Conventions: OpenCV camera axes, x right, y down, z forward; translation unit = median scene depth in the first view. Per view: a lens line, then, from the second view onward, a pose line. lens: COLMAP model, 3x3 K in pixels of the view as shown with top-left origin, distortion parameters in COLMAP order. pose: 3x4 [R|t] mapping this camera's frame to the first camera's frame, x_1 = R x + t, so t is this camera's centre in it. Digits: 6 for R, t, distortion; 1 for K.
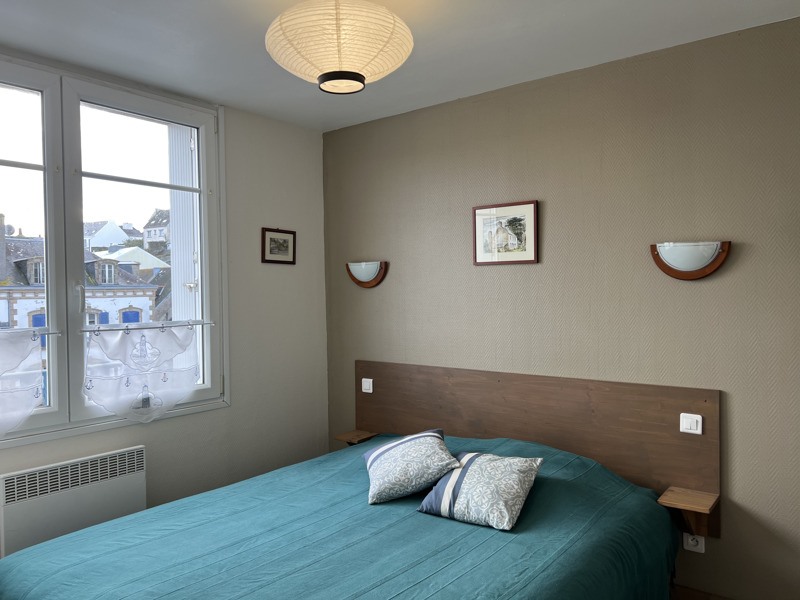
lens RADIAL K [[615.7, 0, 402.1], [0, 615.7, 301.1], [0, 0, 1]] dist [0.015322, -0.001859]
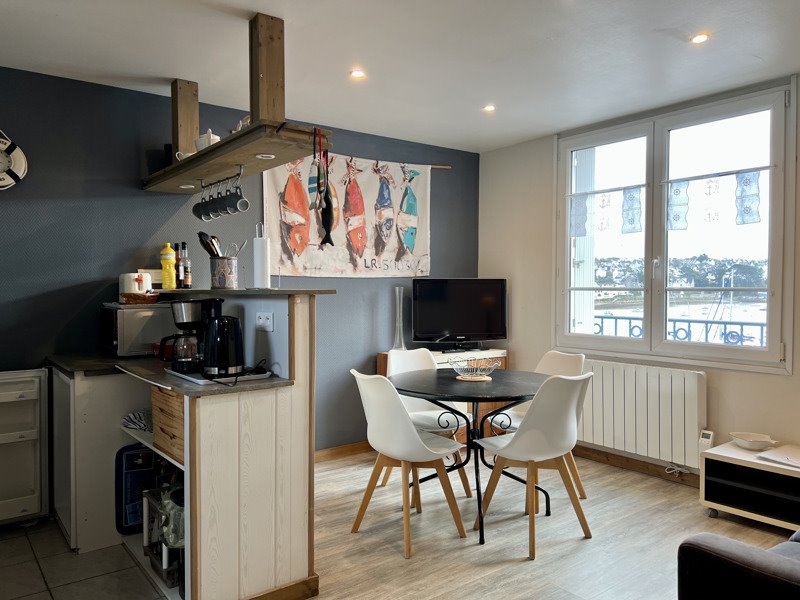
lens RADIAL K [[615.7, 0, 402.1], [0, 615.7, 301.1], [0, 0, 1]] dist [0.015322, -0.001859]
pose [[-0.231729, 0.027370, -0.972395, 1.024587], [-0.012396, 0.999440, 0.031085, 0.033962], [0.972701, 0.019257, -0.231260, 0.739544]]
